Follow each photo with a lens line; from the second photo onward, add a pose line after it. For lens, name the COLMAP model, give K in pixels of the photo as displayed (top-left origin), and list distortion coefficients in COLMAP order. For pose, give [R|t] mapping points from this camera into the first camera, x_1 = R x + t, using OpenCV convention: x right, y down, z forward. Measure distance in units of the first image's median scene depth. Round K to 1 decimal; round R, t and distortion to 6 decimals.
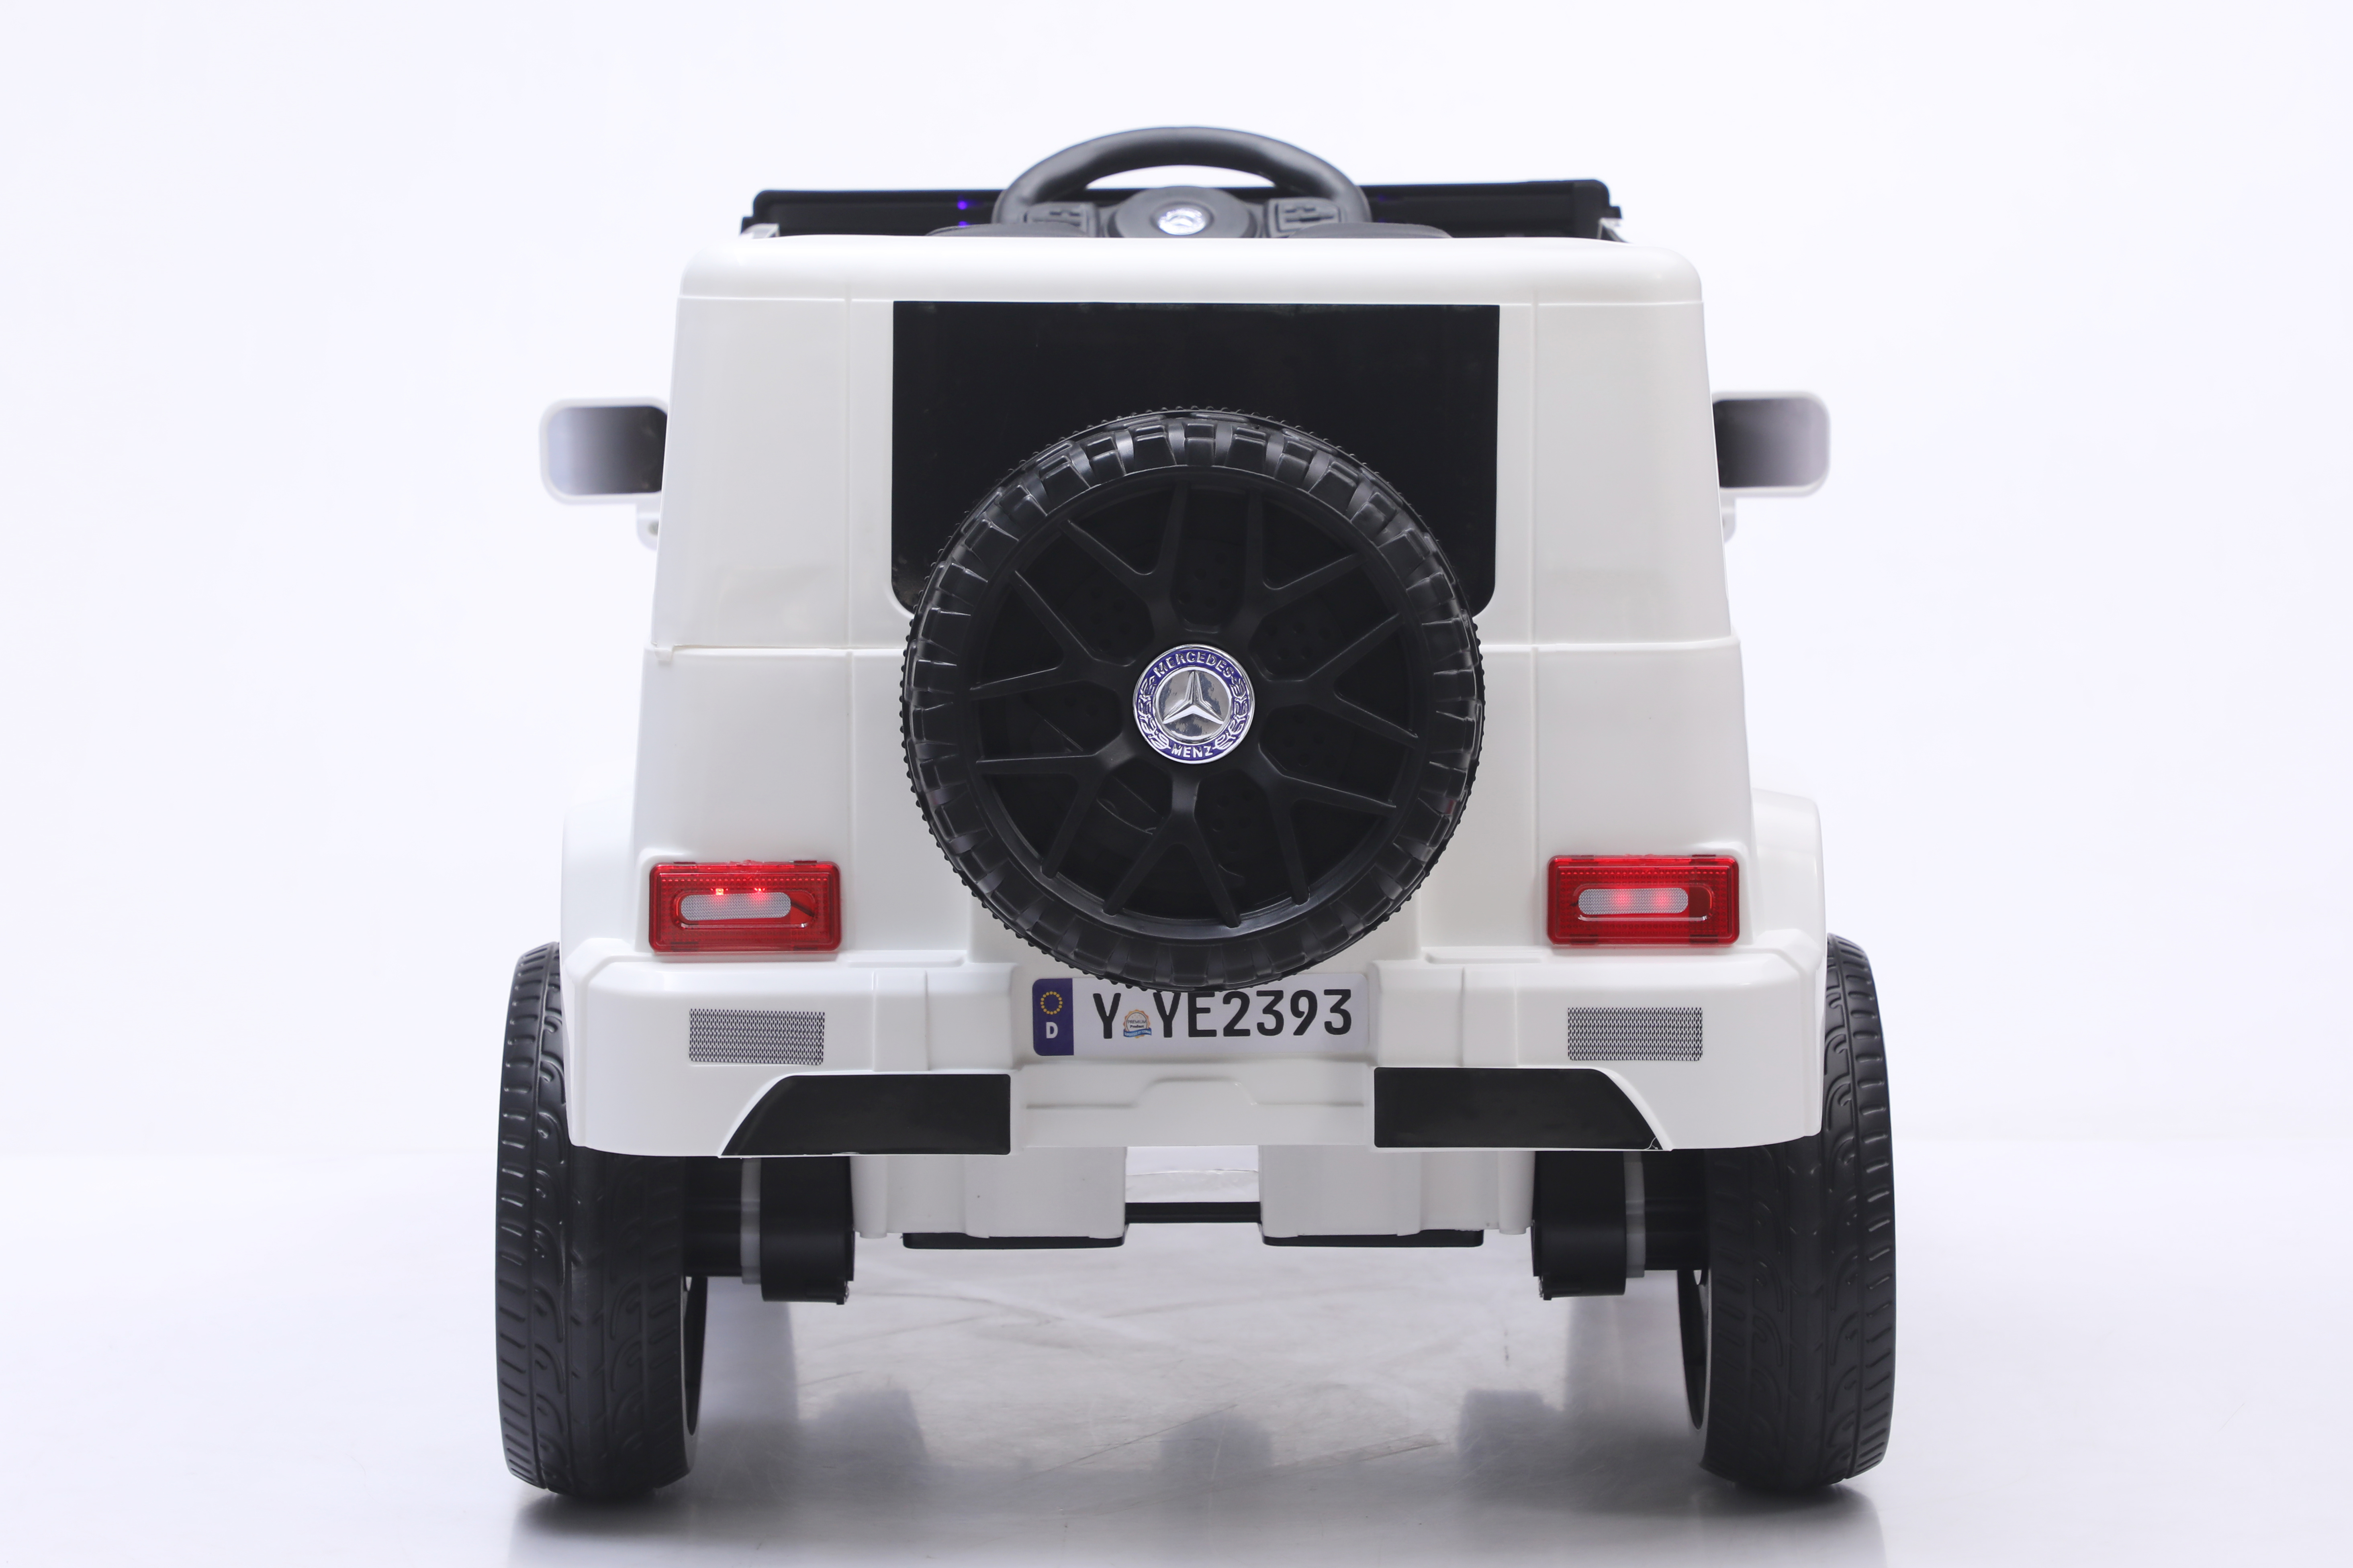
lens RADIAL K [[7016.6, 0, 1176.5], [0, 7016.6, 784.0], [0, 0, 1]] dist [0.442693, -7.634882]
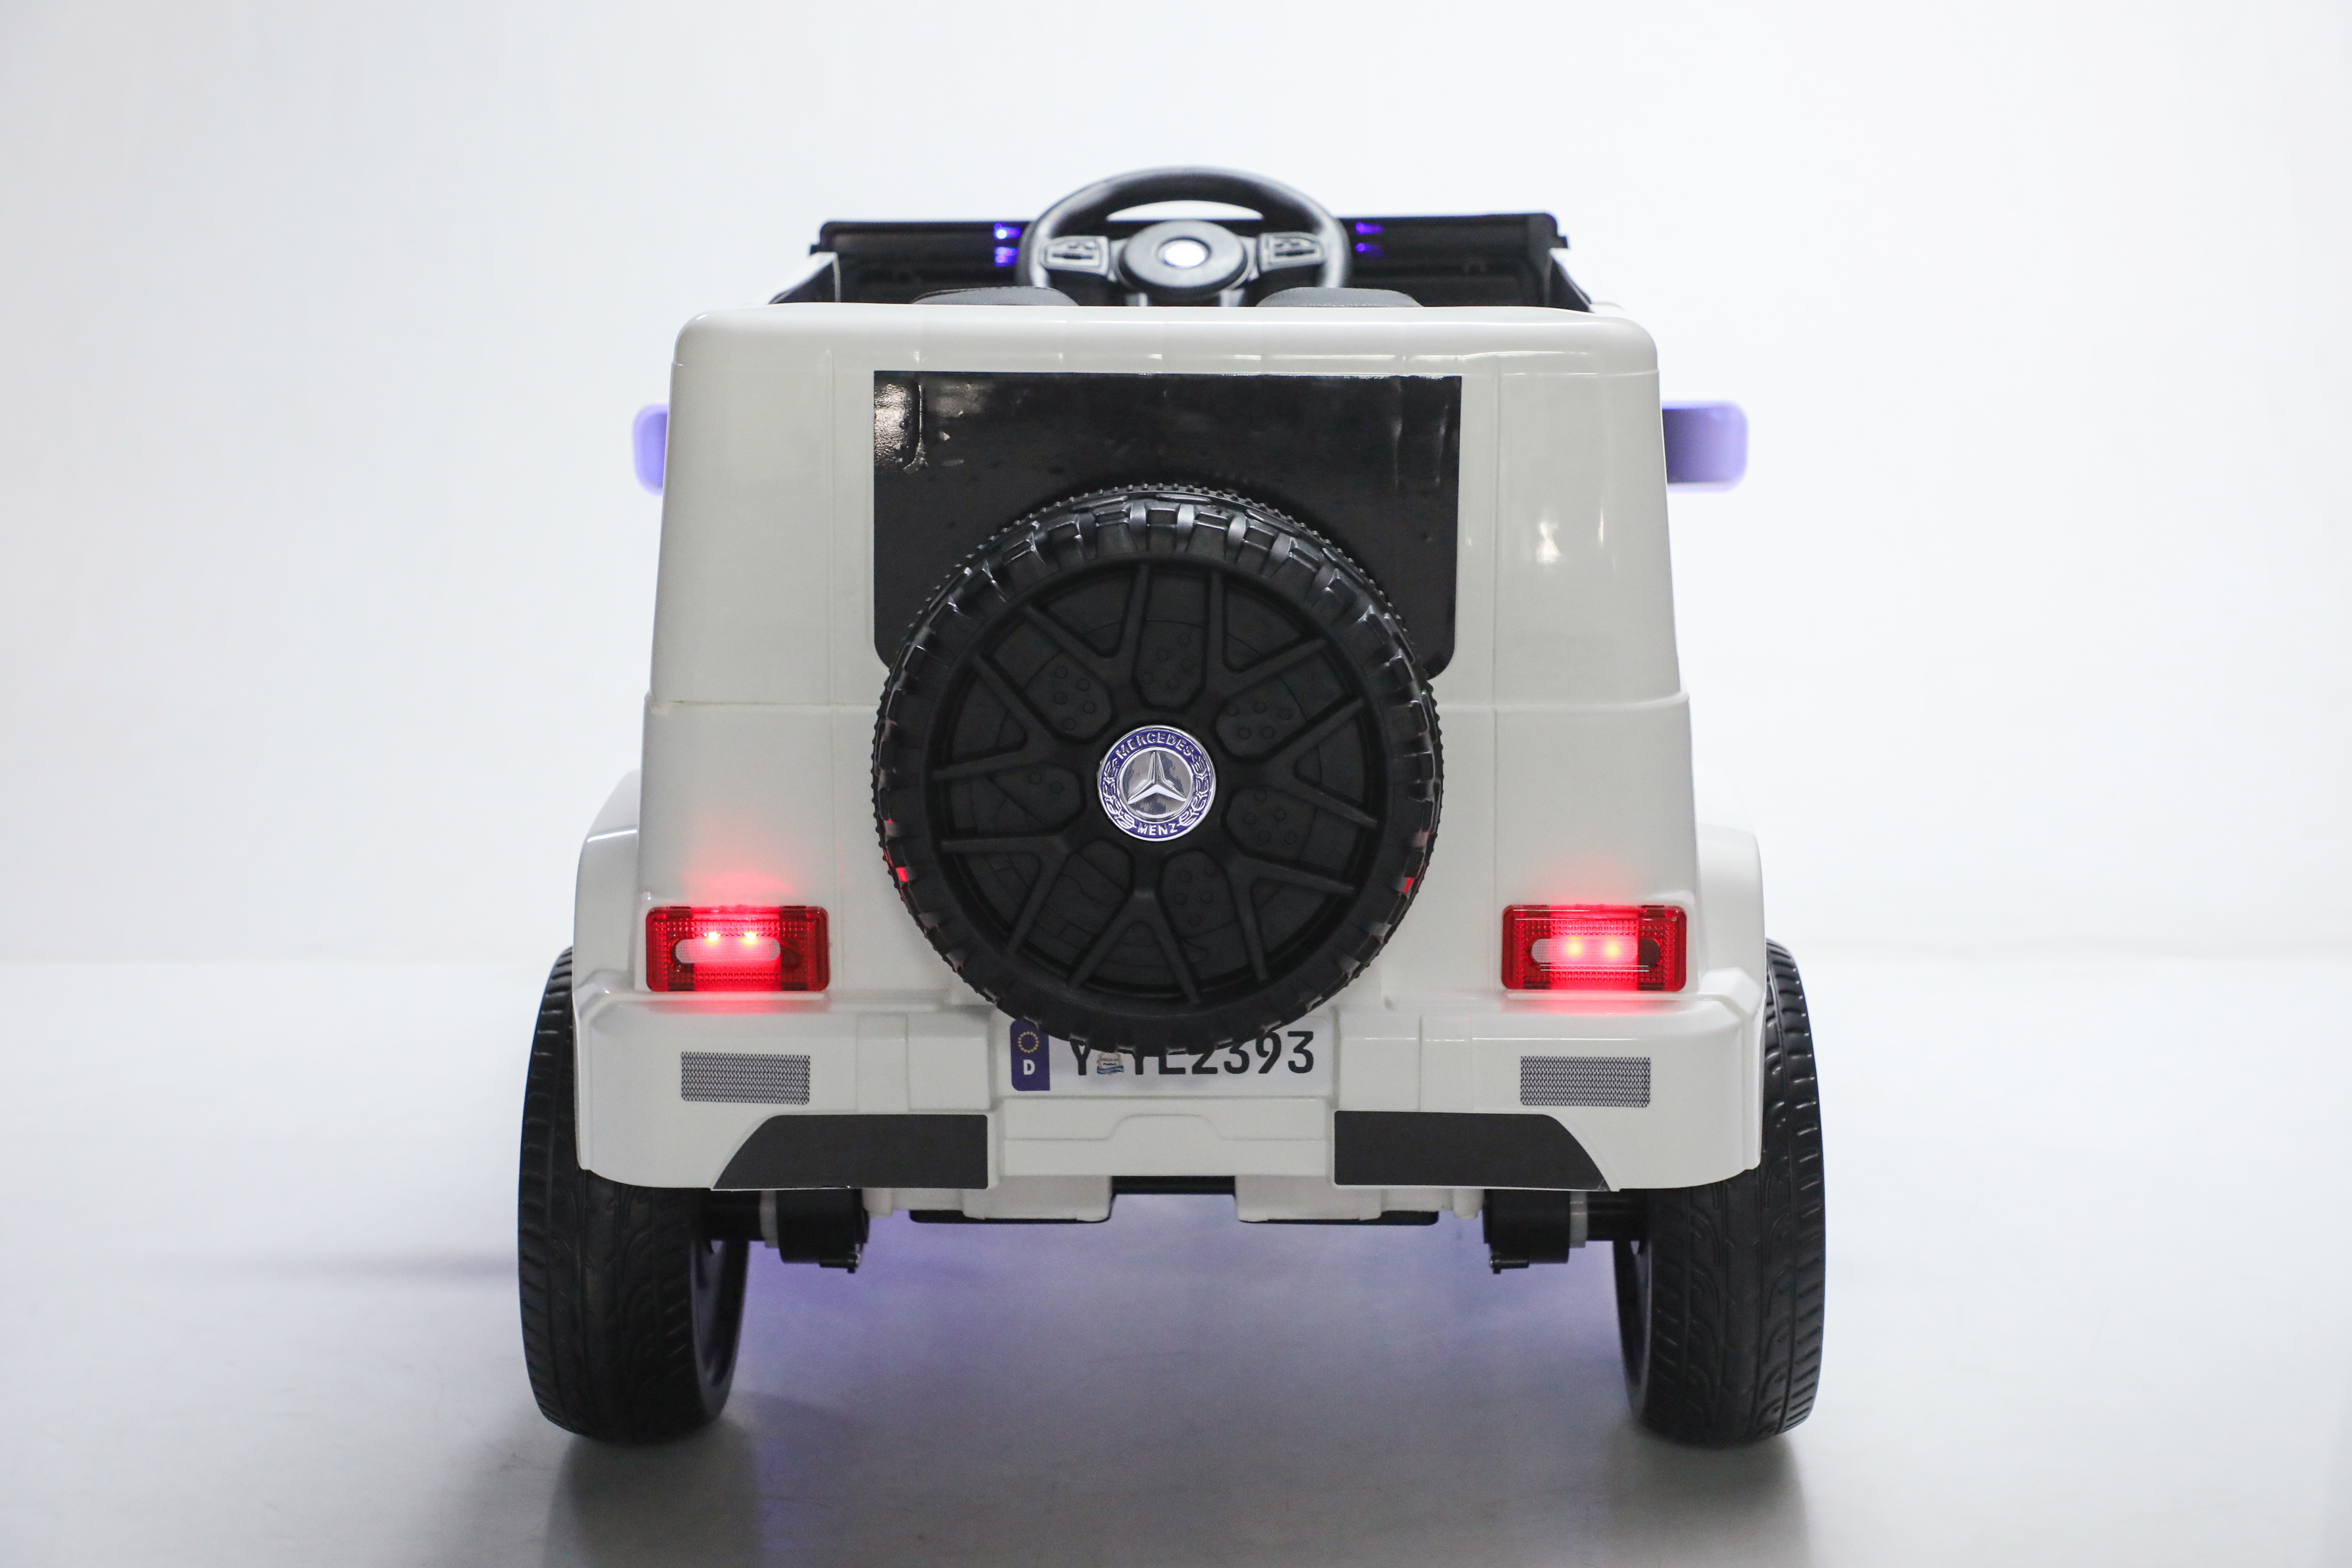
lens RADIAL K [[3985.2, 0, 1176.0], [0, 3985.2, 784.0], [0, 0, 1]] dist [0.195797, 0.032368]
pose [[0.999690, 0.005111, -0.024357, 0.018635], [-0.003073, 0.996544, 0.083013, -0.056965], [0.024697, -0.082912, 0.996251, 0.409016]]
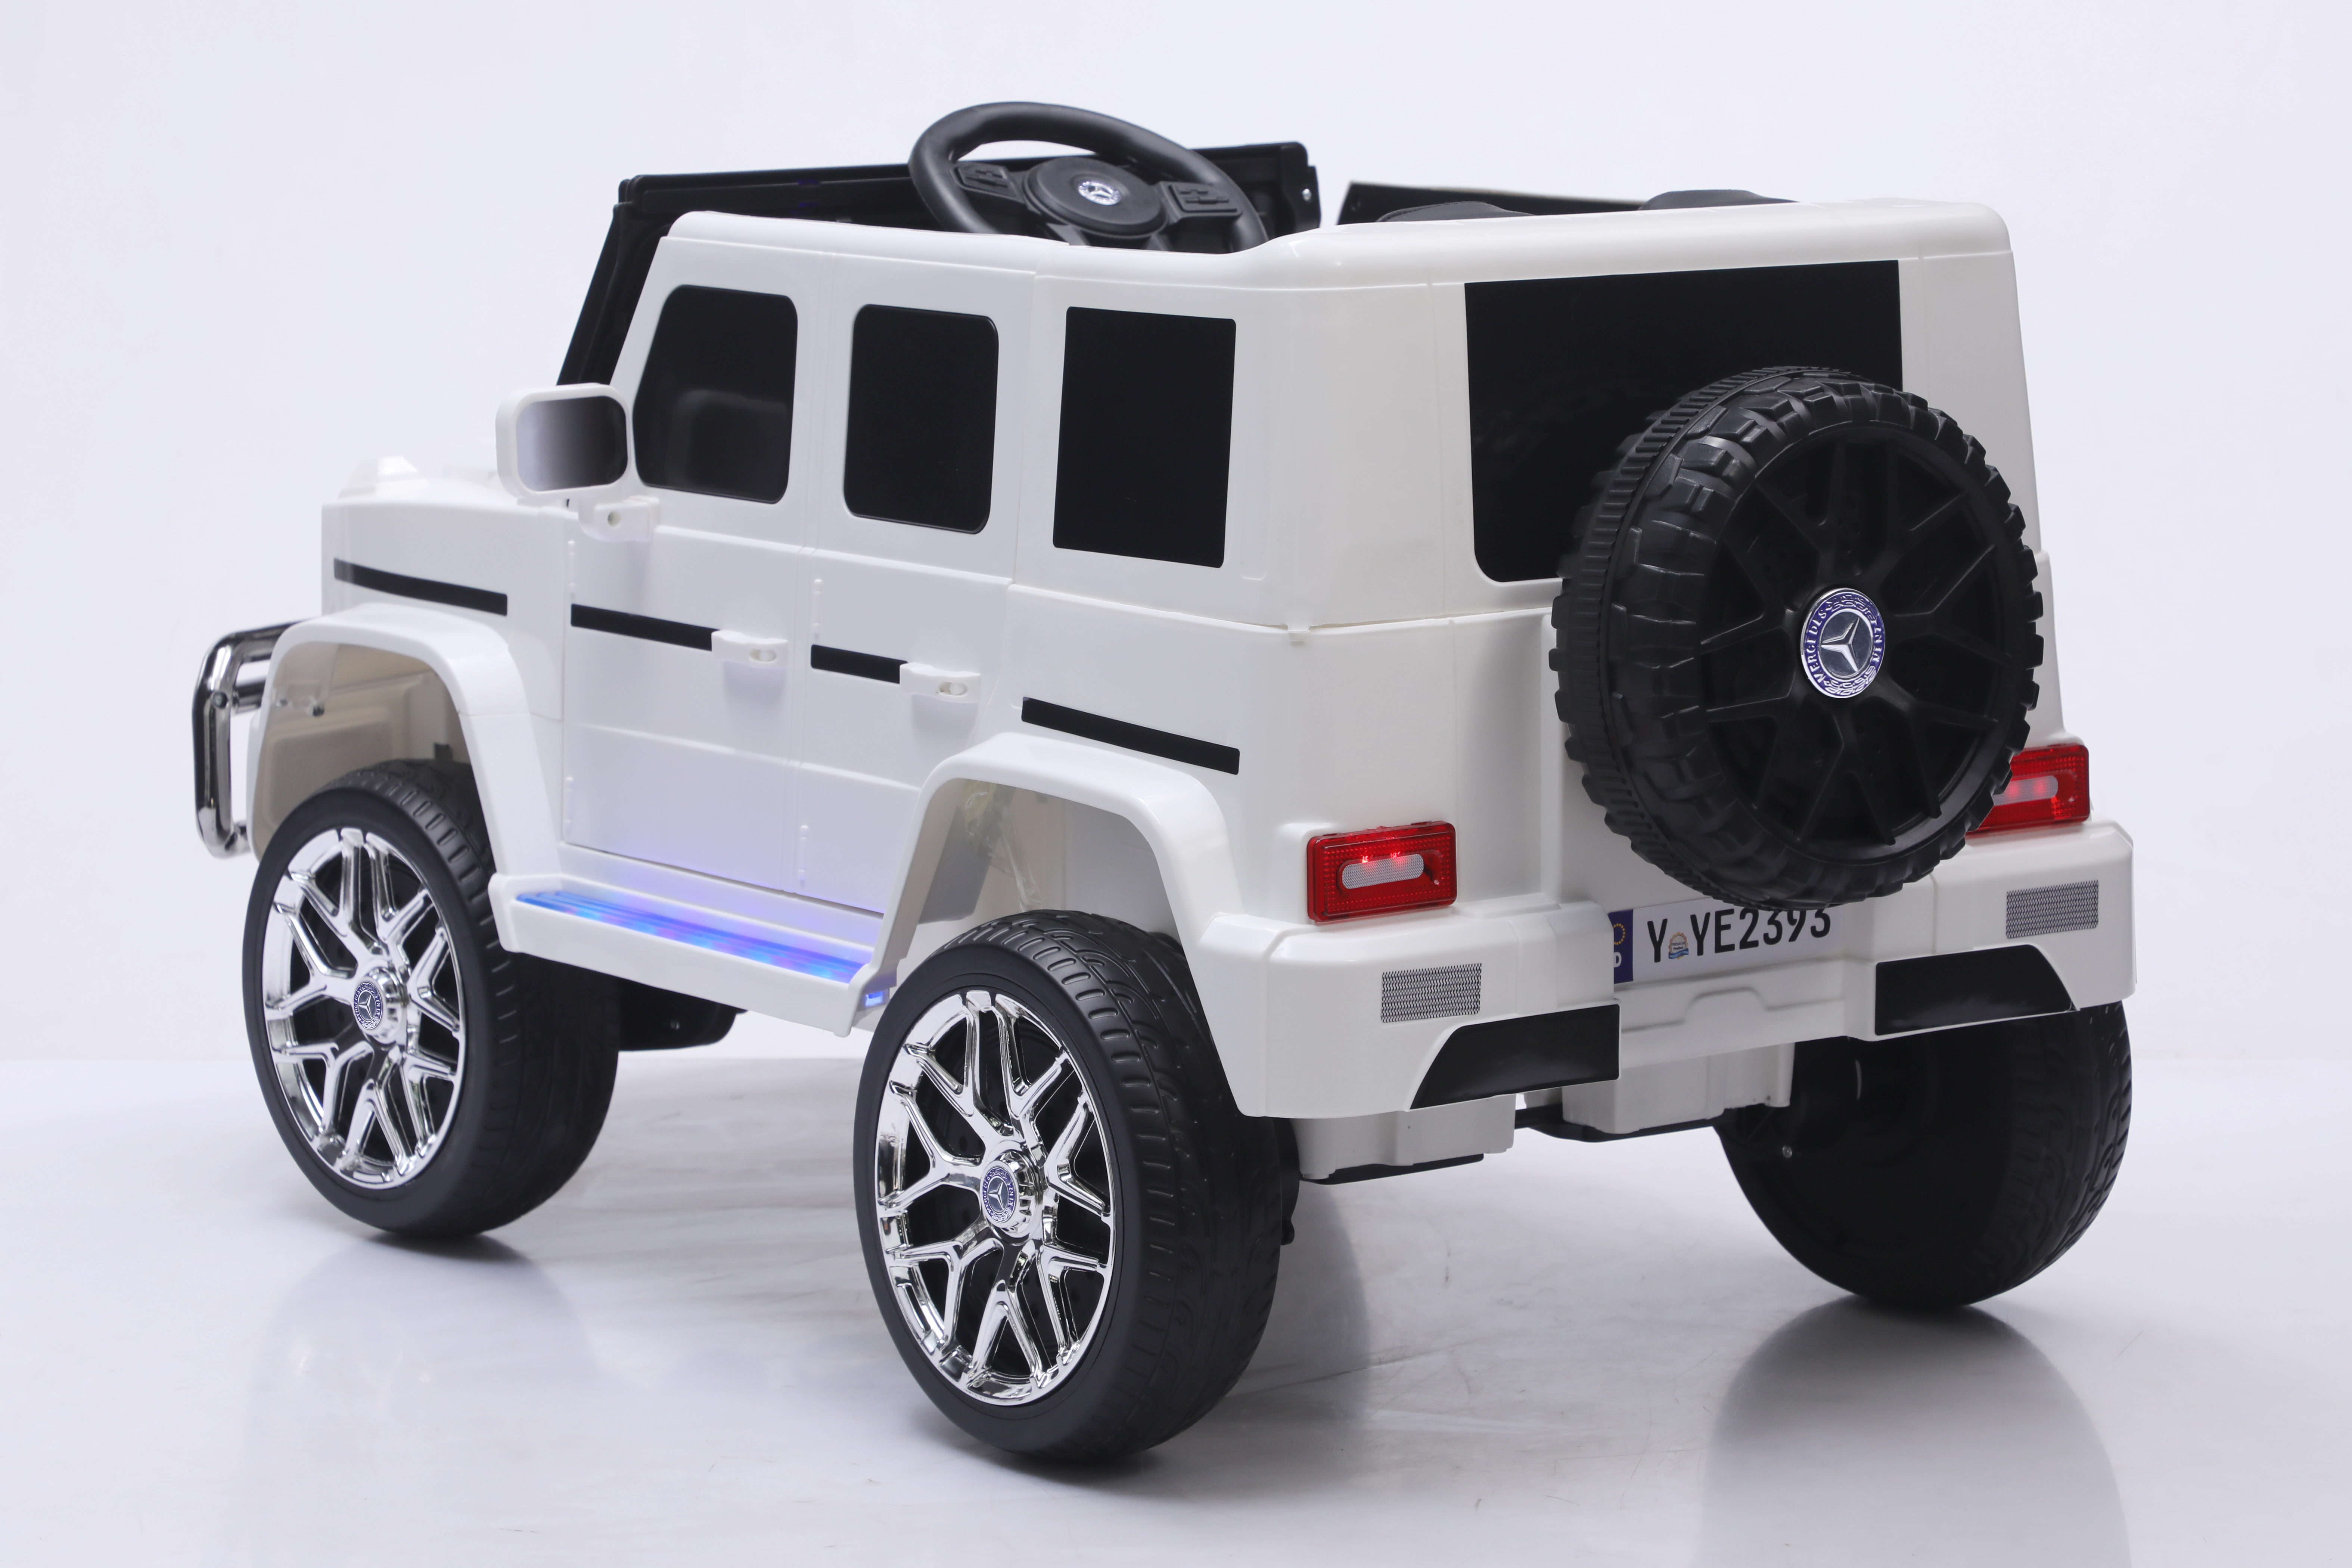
lens RADIAL K [[7014.7, 0, 1176.0], [0, 7014.7, 784.0], [0, 0, 1]] dist [0.442693, -7.634882]
pose [[0.806195, -0.086719, 0.585260, -0.694942], [0.074891, 0.996201, 0.044447, -0.043970], [-0.586891, 0.007998, 0.809626, 0.175132]]
